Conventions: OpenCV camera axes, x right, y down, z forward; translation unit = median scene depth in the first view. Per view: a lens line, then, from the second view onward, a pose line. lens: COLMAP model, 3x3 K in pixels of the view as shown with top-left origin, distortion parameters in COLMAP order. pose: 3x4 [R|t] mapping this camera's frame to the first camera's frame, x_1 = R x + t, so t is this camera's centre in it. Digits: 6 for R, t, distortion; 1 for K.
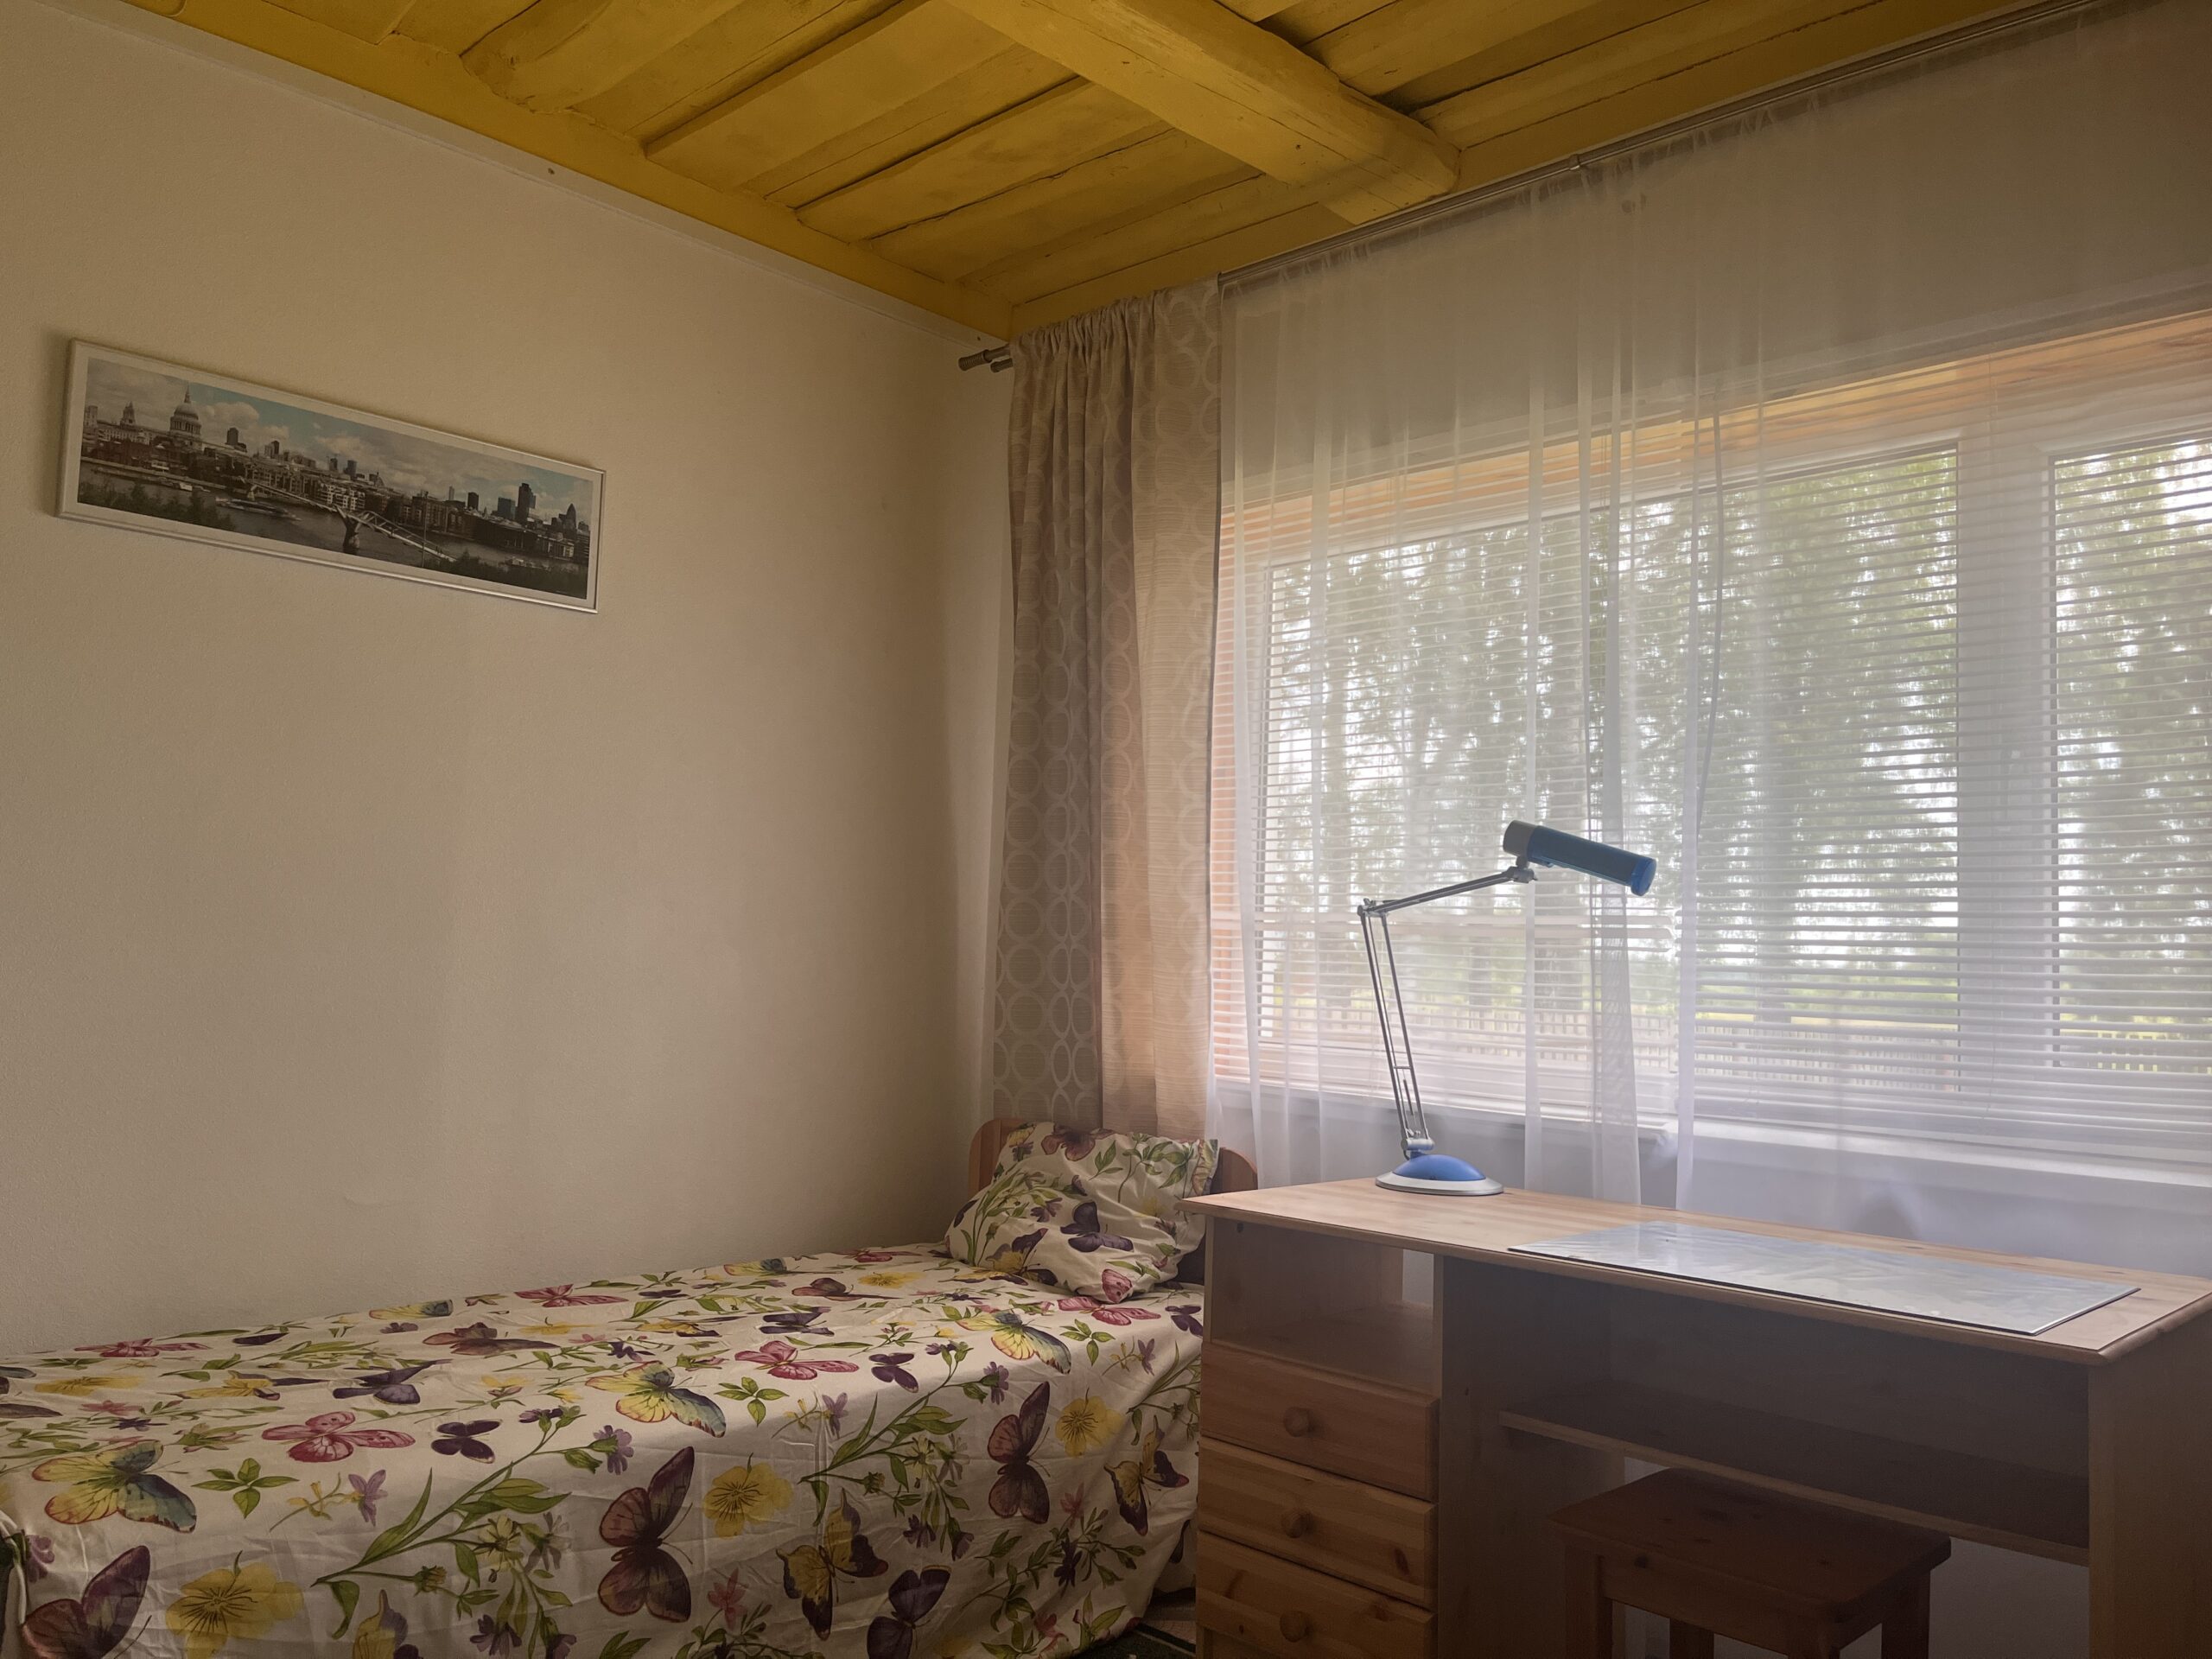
lens RADIAL K [[1688.2, 0, 1094.9], [0, 1688.2, 819.5], [0, 0, 1]] dist [0.052703, -0.079735]
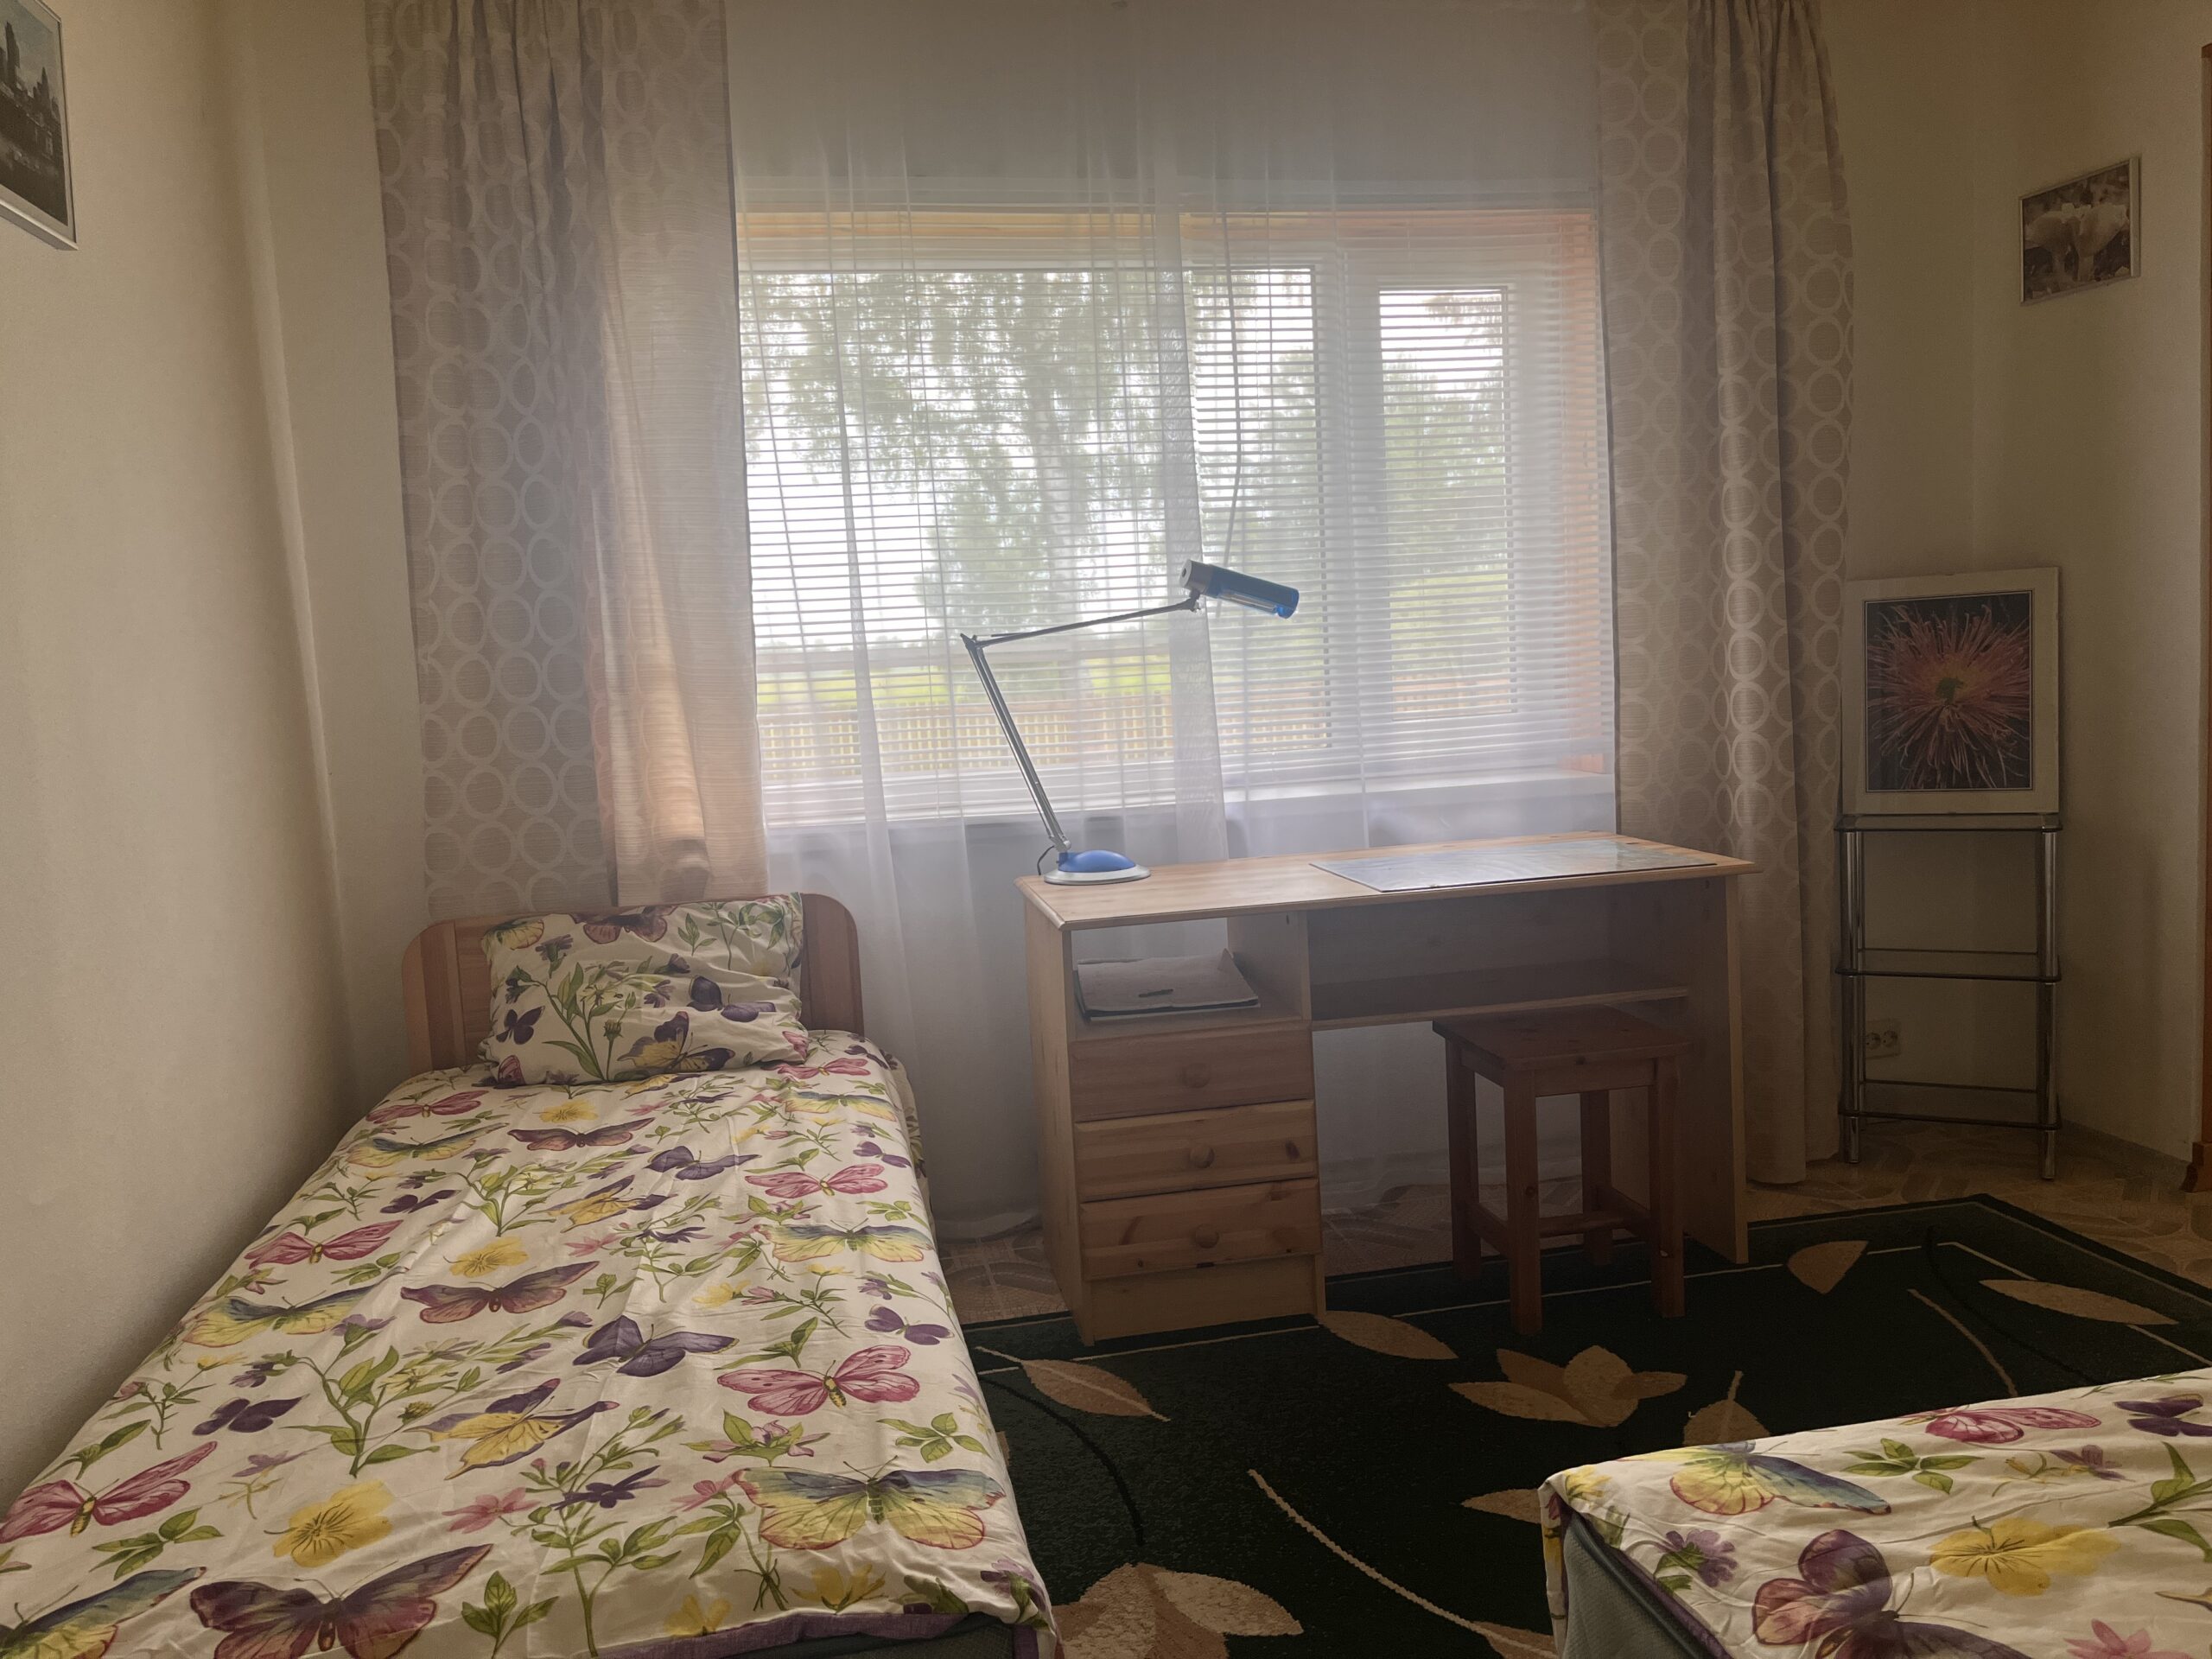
lens RADIAL K [[1688.2, 0, 1097.4], [0, 1688.2, 830.6], [0, 0, 1]] dist [0.052703, -0.079735]
pose [[0.558901, -0.151151, 0.815342, -0.708898], [0.003570, 0.983677, 0.179910, -0.023926], [-0.829226, -0.097641, 0.550318, 0.348453]]
